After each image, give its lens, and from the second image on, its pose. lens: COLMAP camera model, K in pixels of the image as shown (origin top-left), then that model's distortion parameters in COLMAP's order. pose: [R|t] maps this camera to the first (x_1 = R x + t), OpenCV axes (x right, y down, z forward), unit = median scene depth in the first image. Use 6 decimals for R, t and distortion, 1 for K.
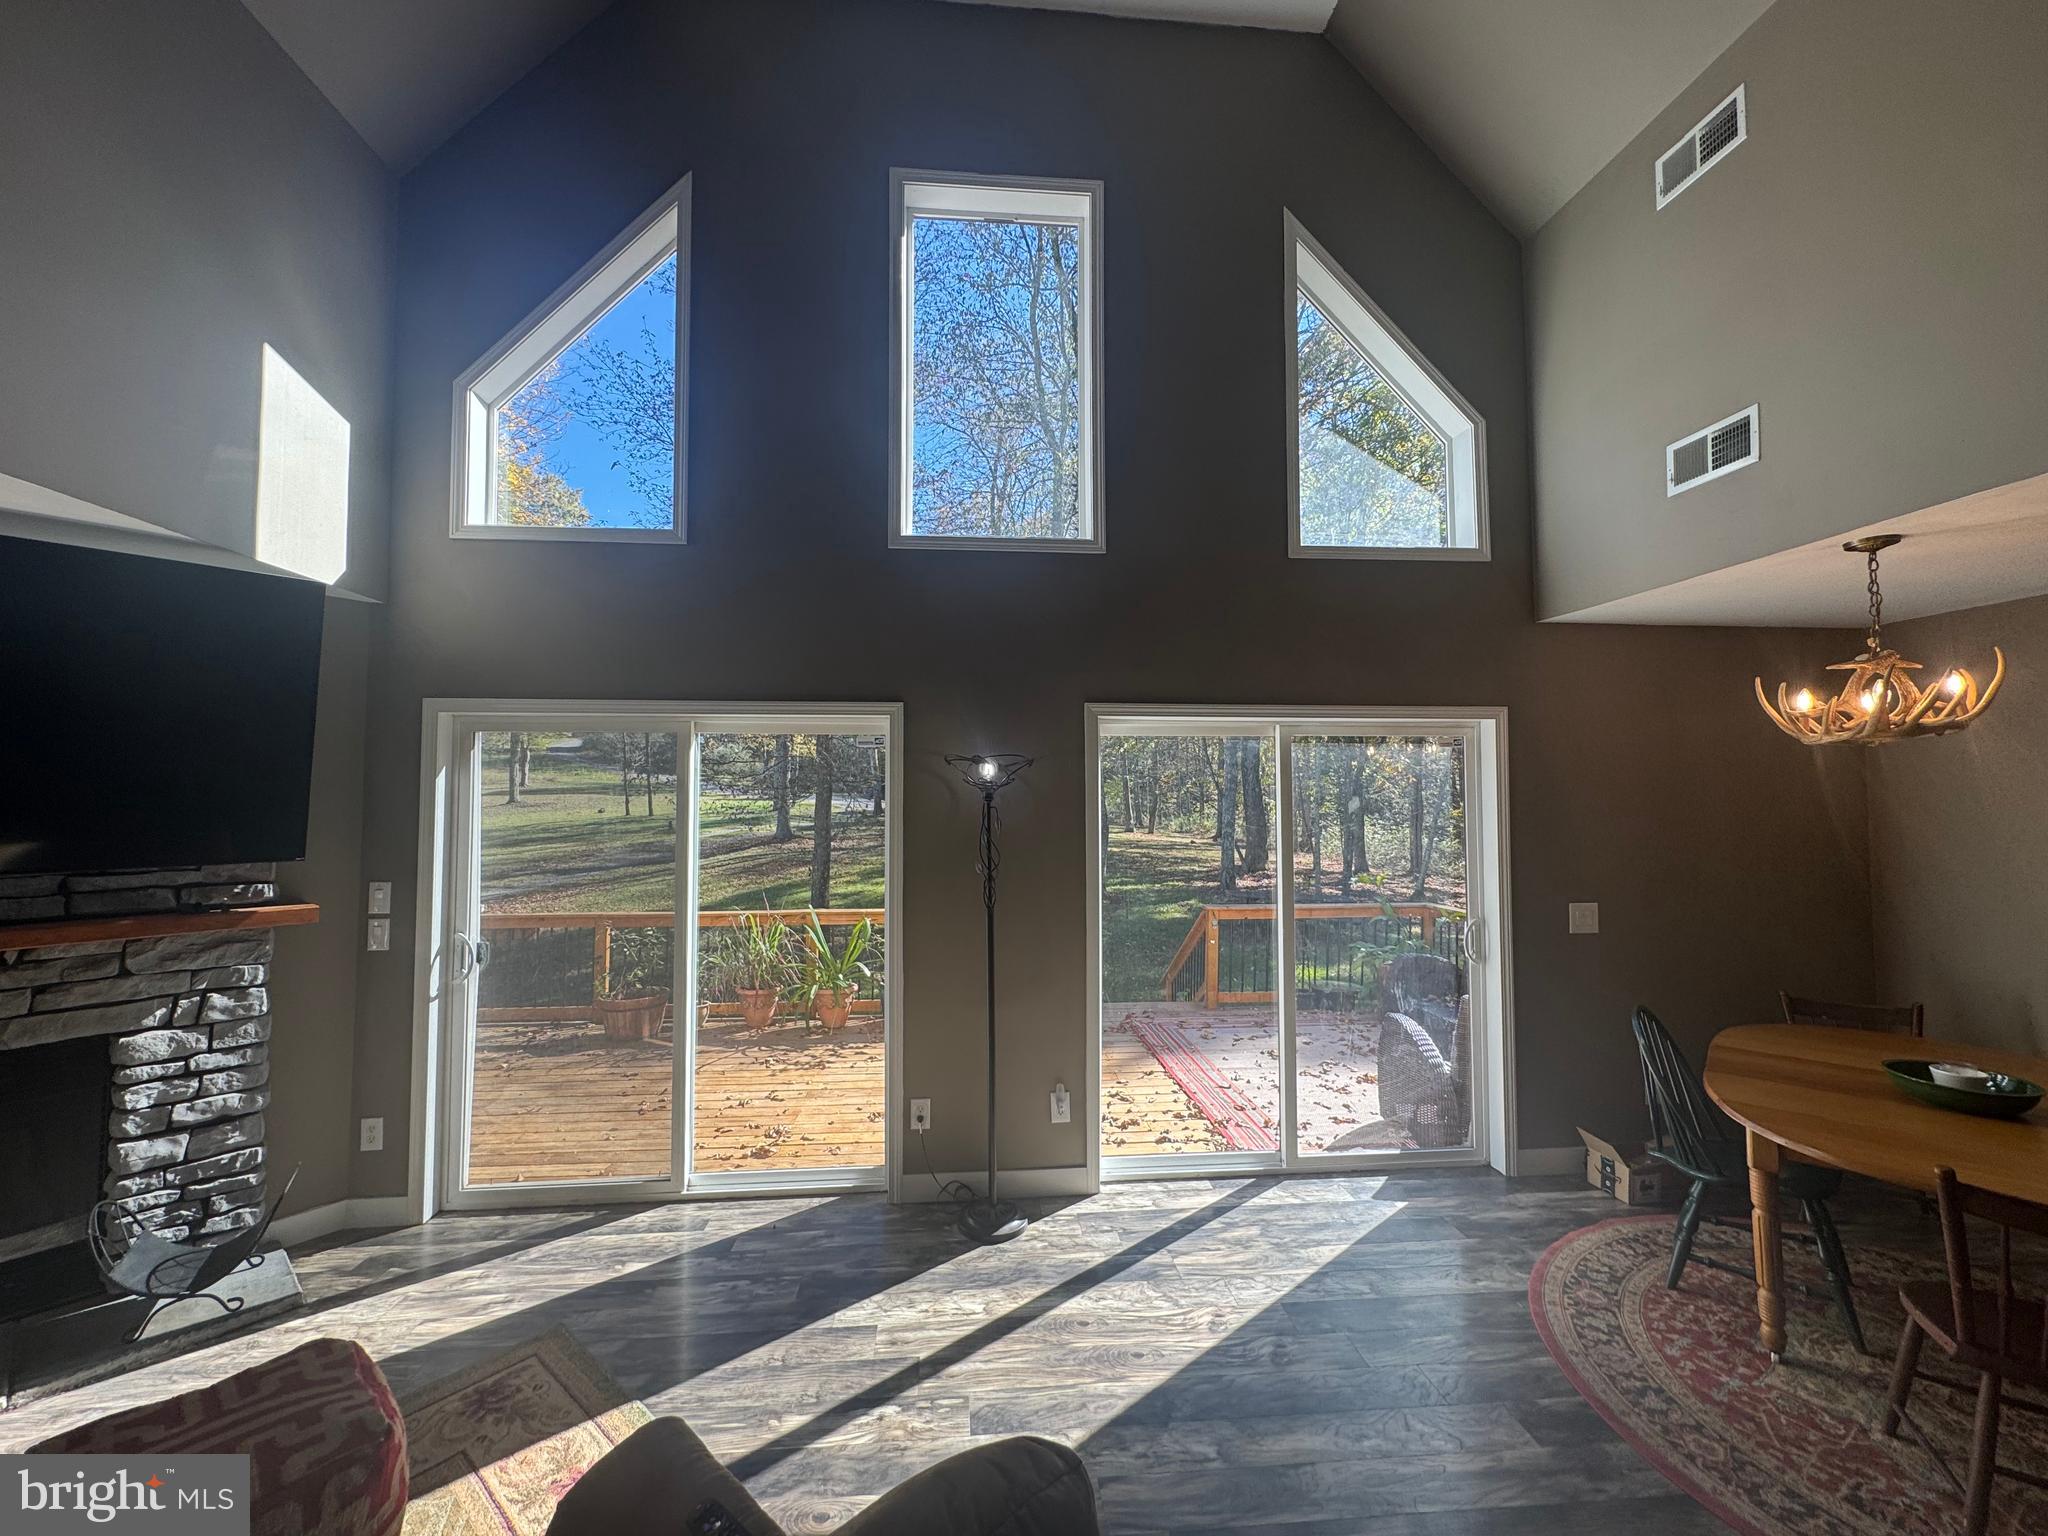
lens RADIAL K [[811.1, 0, 1024.0], [0, 811.1, 768.0], [0, 0, 1]] dist [-0.001796, -0.000250]
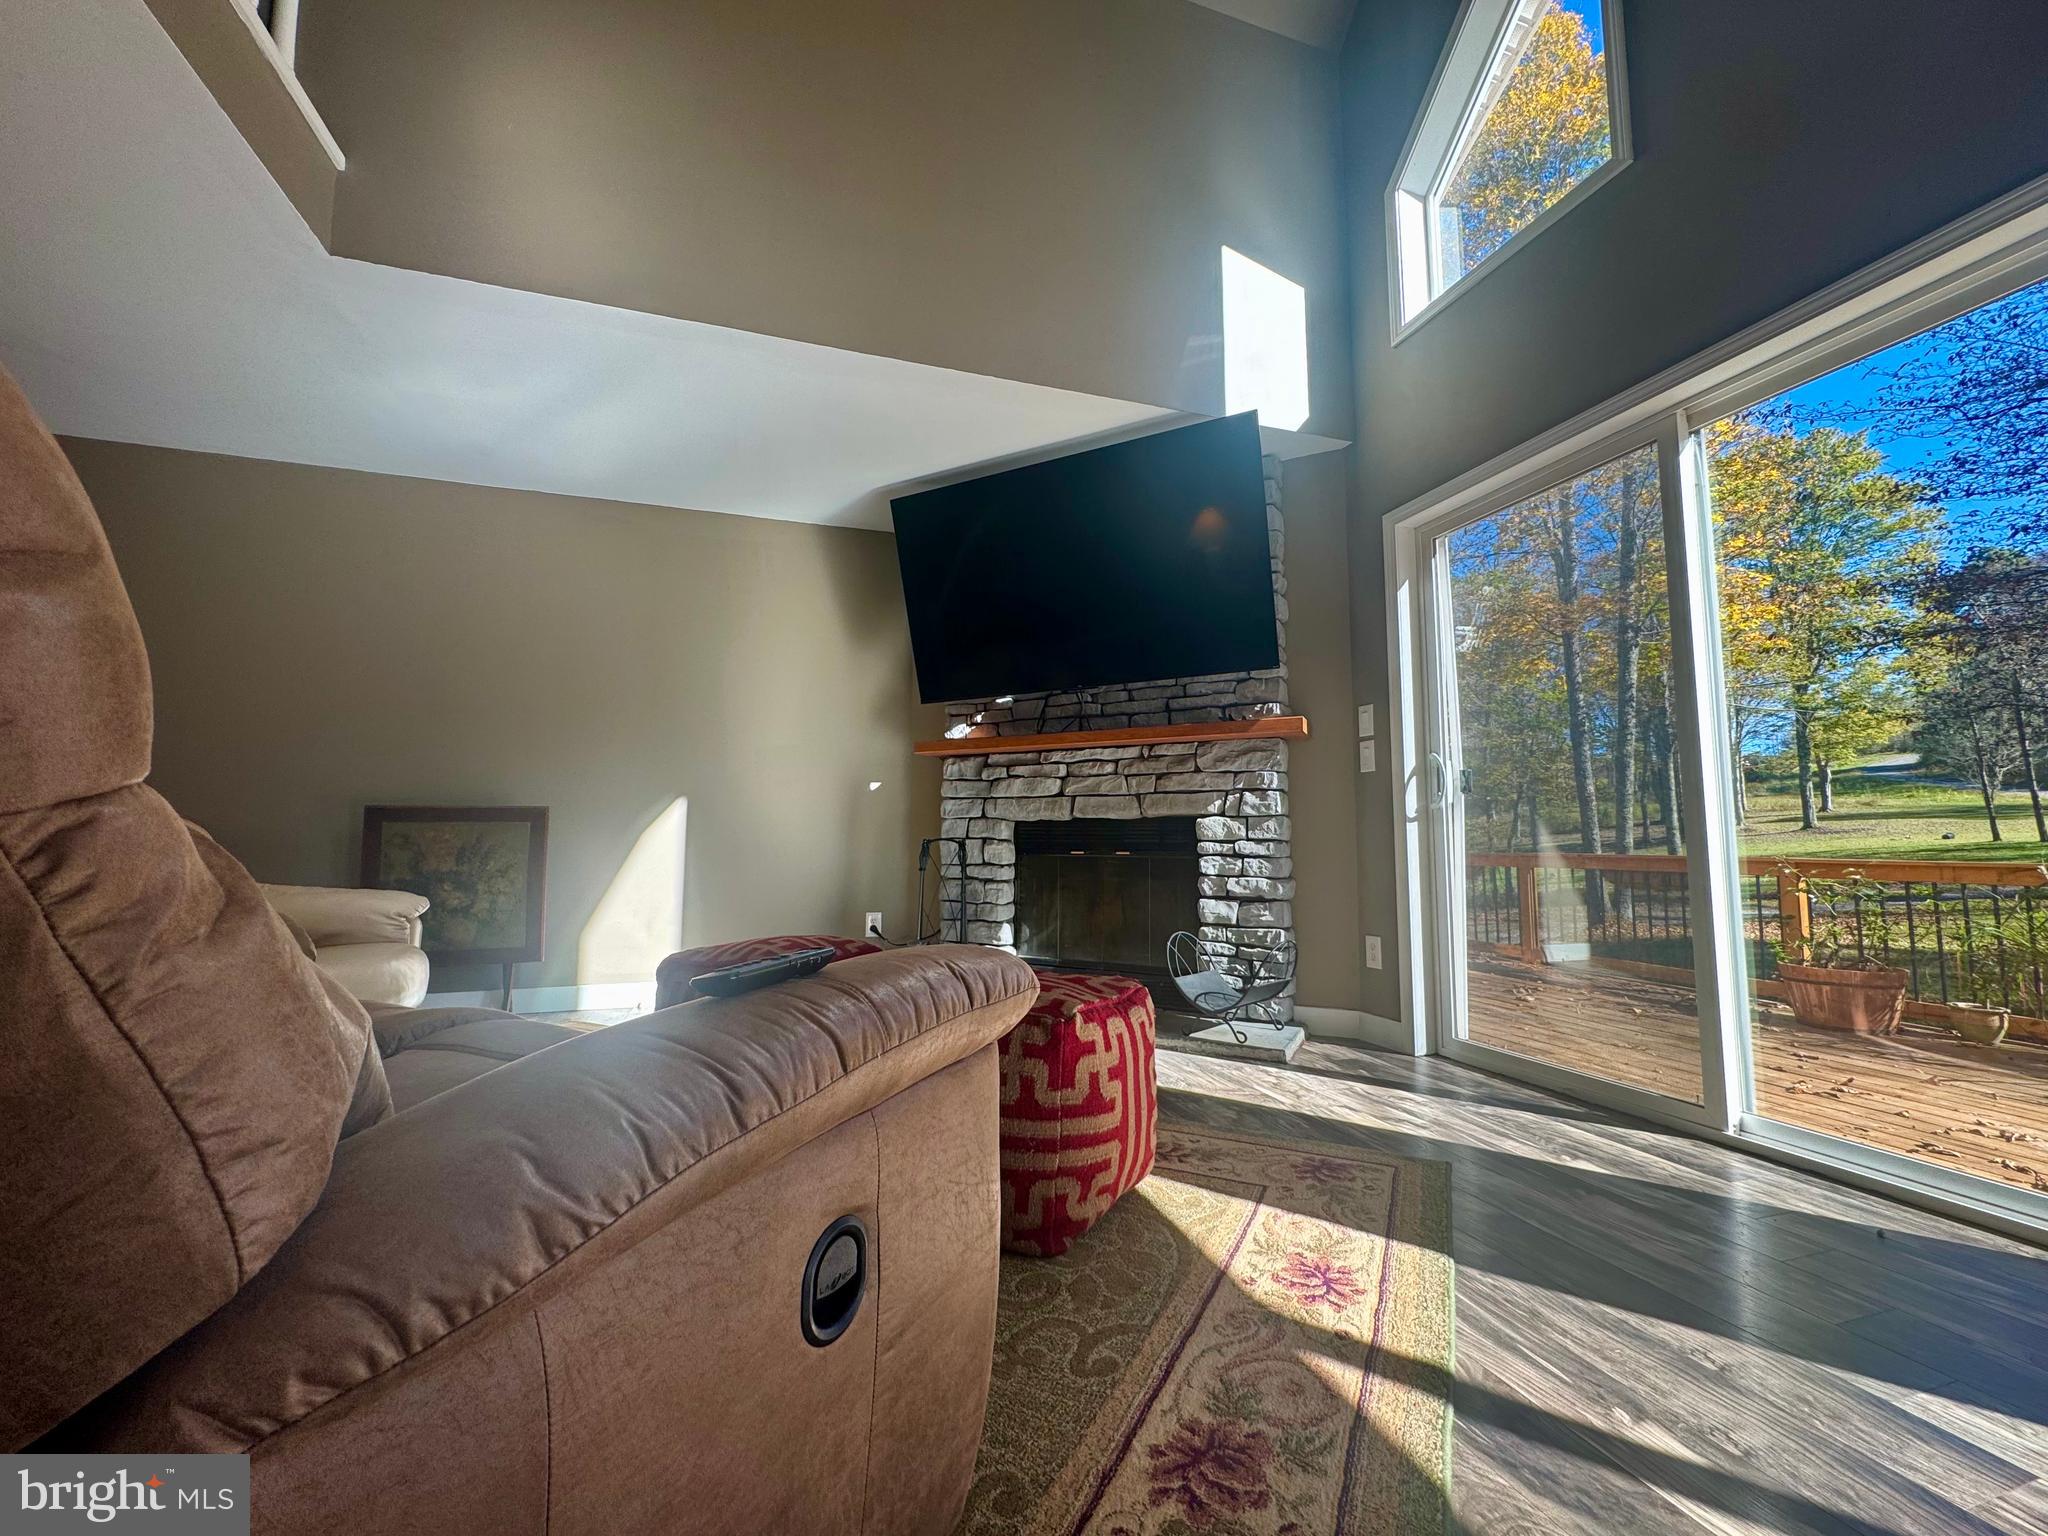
lens RADIAL K [[811.1, 0, 1024.0], [0, 811.1, 768.0], [0, 0, 1]] dist [-0.001796, -0.000250]
pose [[0.224183, -0.085741, -0.970768, 0.108556], [0.036271, 0.996166, -0.079608, 0.330618], [0.973872, -0.017364, 0.226433, 0.404188]]
